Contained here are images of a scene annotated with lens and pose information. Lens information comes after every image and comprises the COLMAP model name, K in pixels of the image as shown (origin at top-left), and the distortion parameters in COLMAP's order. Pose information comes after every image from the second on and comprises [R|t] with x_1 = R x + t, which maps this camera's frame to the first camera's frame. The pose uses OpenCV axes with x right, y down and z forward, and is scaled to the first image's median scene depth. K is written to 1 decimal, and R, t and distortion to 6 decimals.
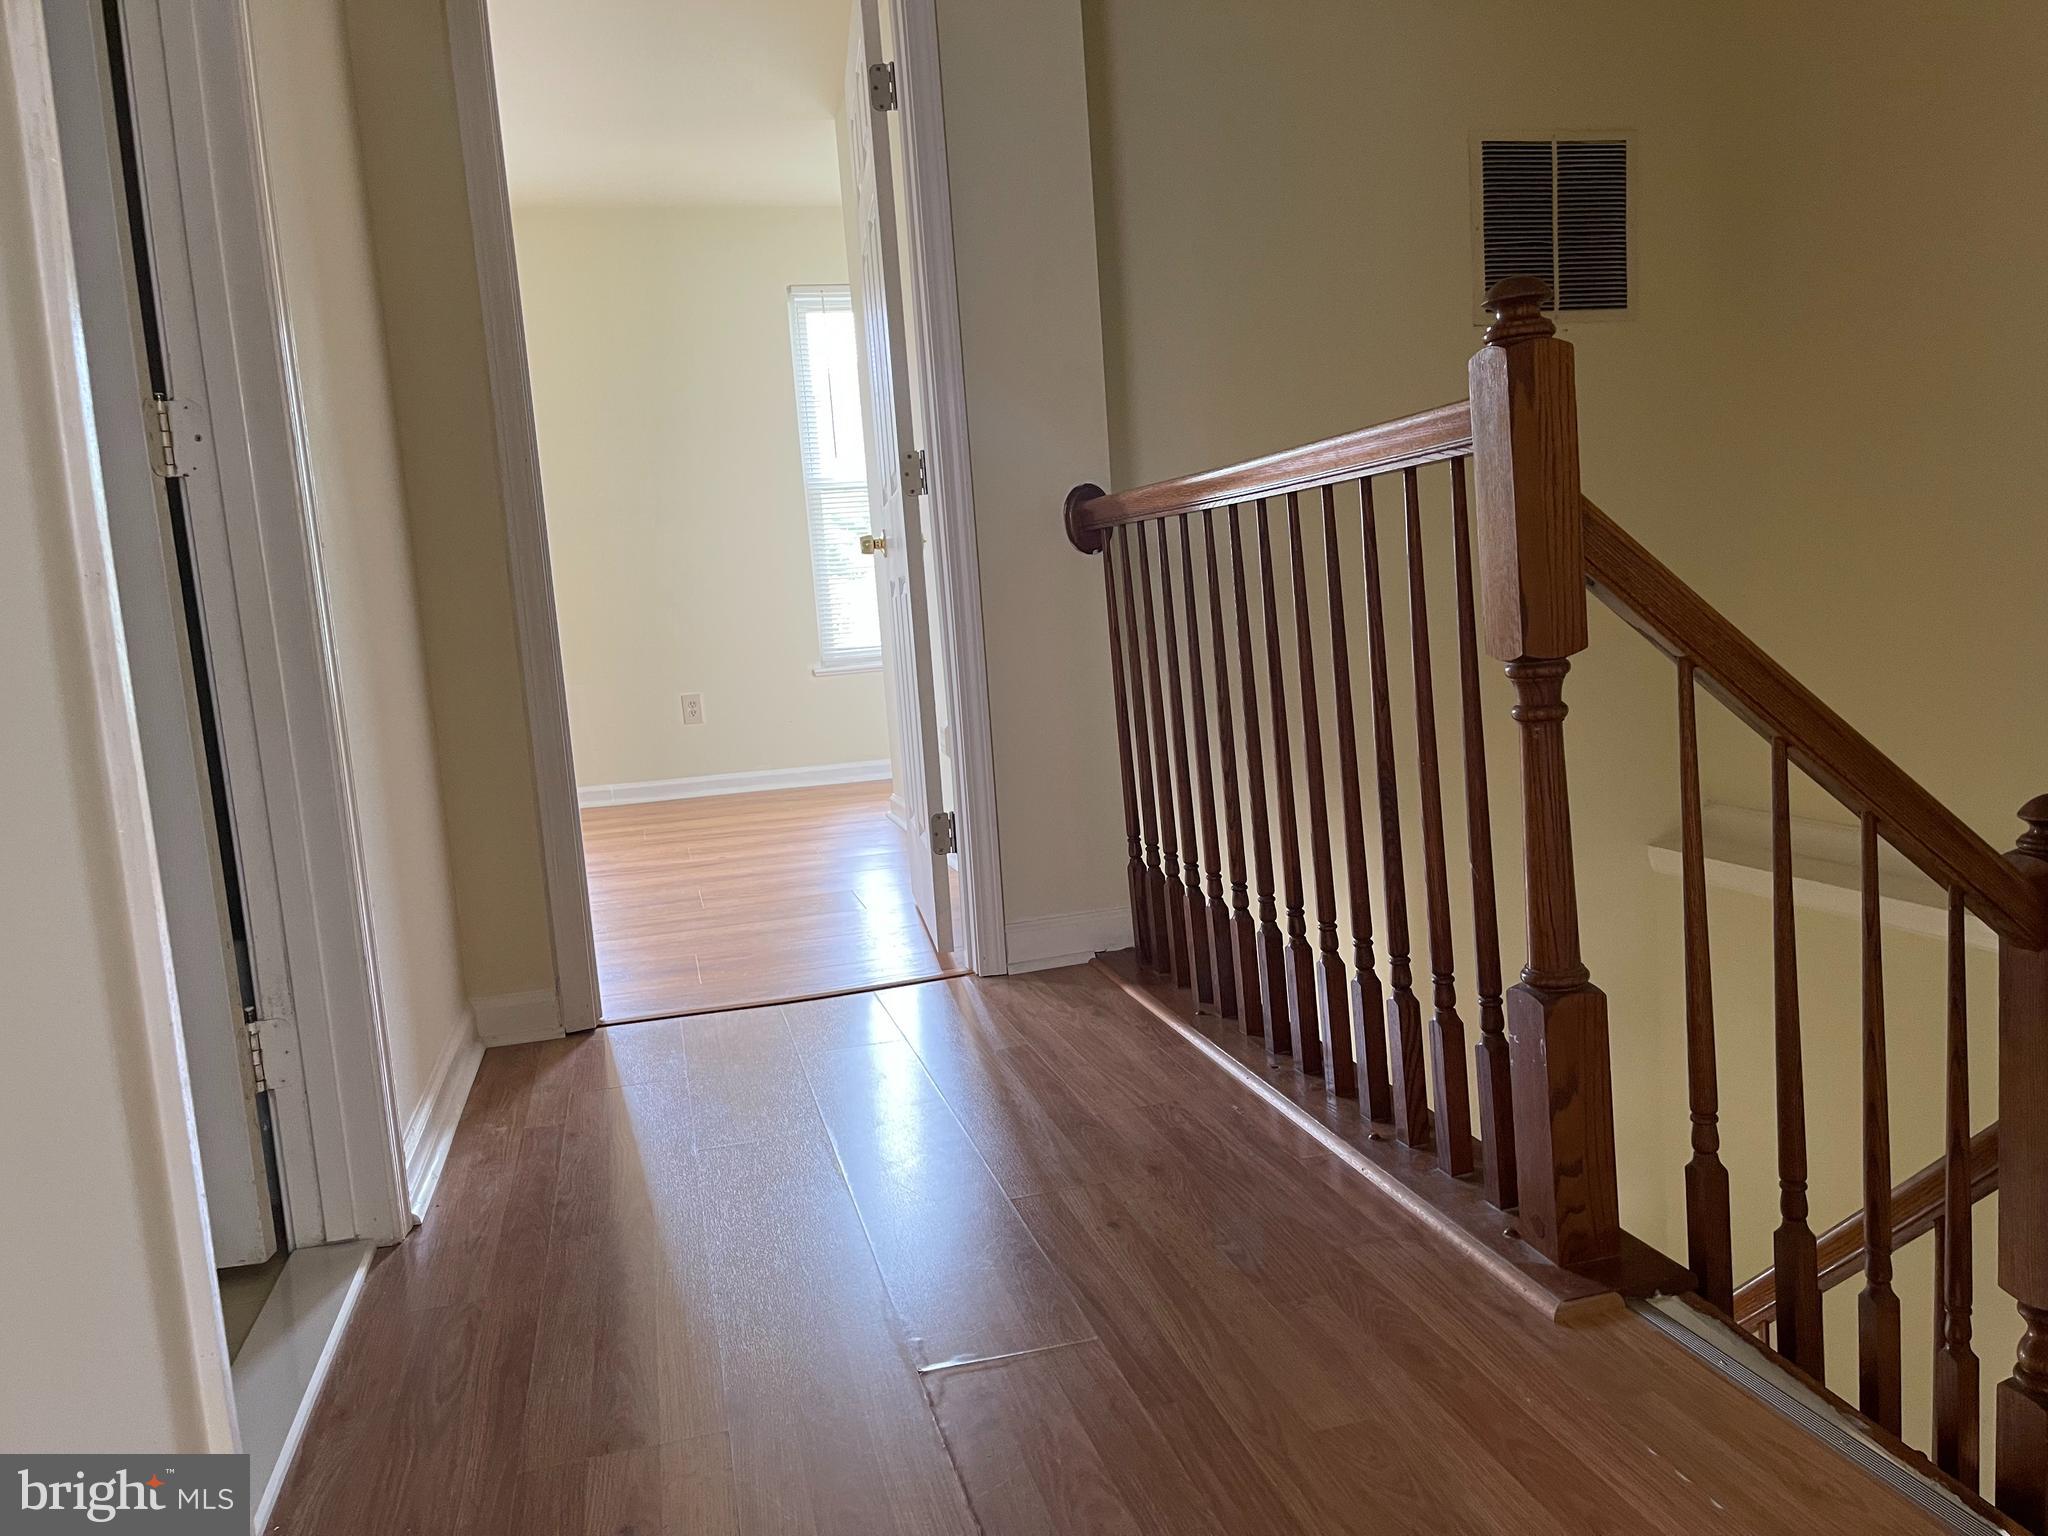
lens RADIAL K [[1535.0, 0, 1042.6], [0, 1535.0, 765.7], [0, 0, 1]] dist [0.075464, -0.098685]
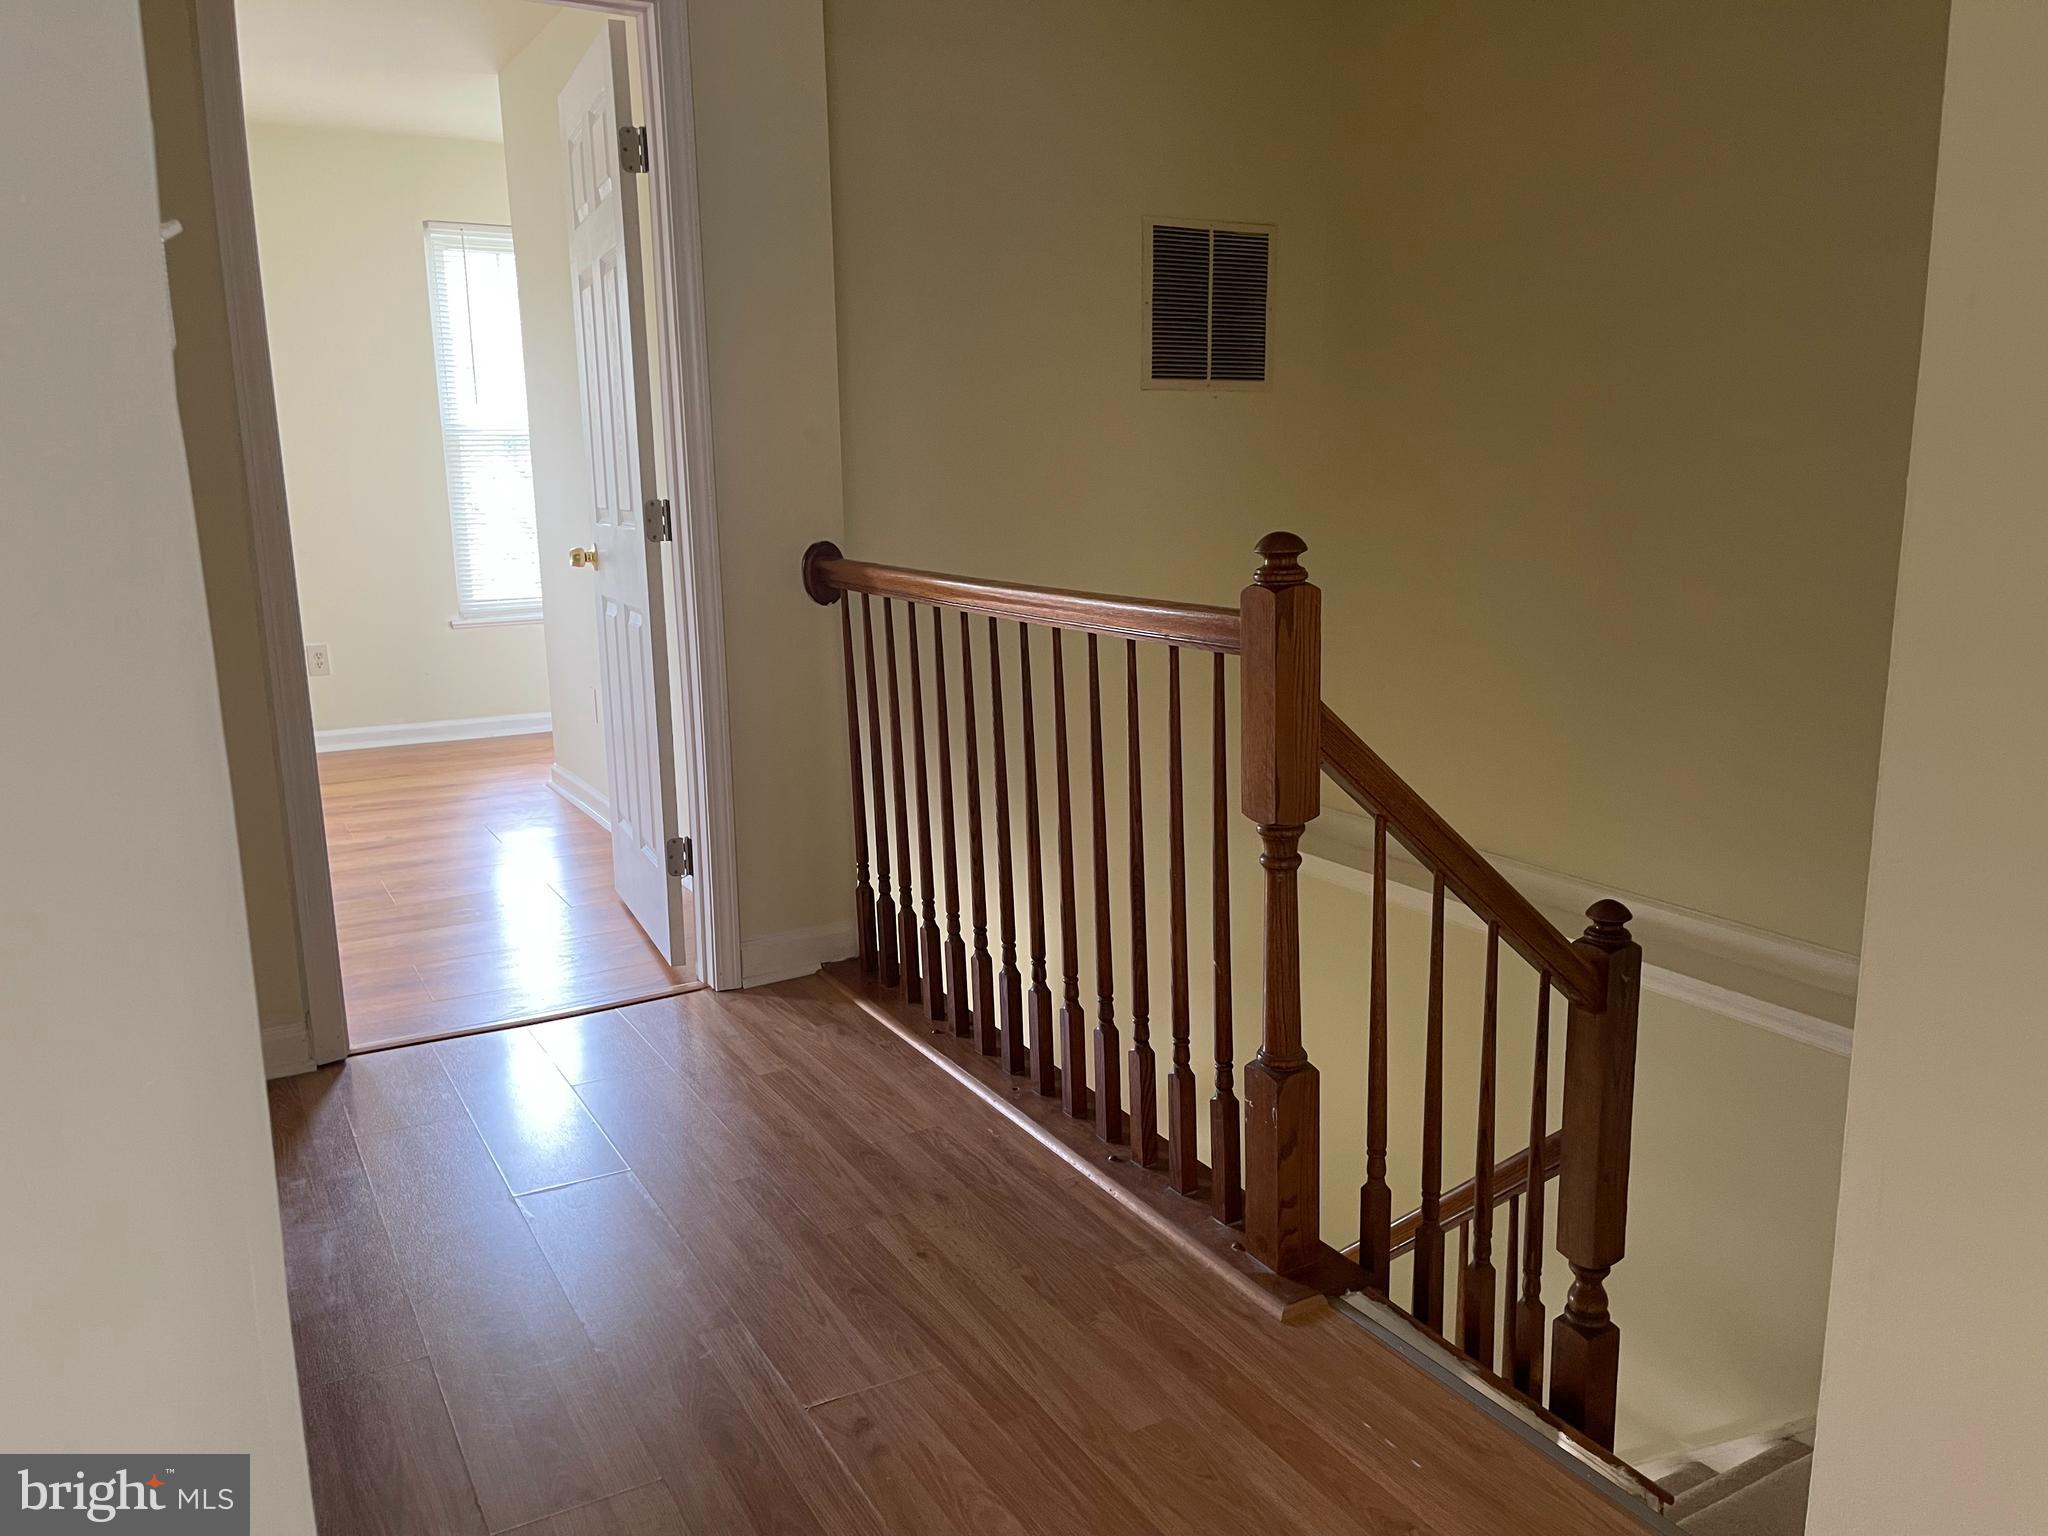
lens RADIAL K [[1535.0, 0, 1020.0], [0, 1535.0, 756.4], [0, 0, 1]] dist [0.075464, -0.098685]
pose [[0.965085, 0.008042, 0.261815, -0.207757], [-0.025691, 0.997616, 0.064057, -0.178994], [-0.260675, -0.068546, 0.962990, -0.166975]]
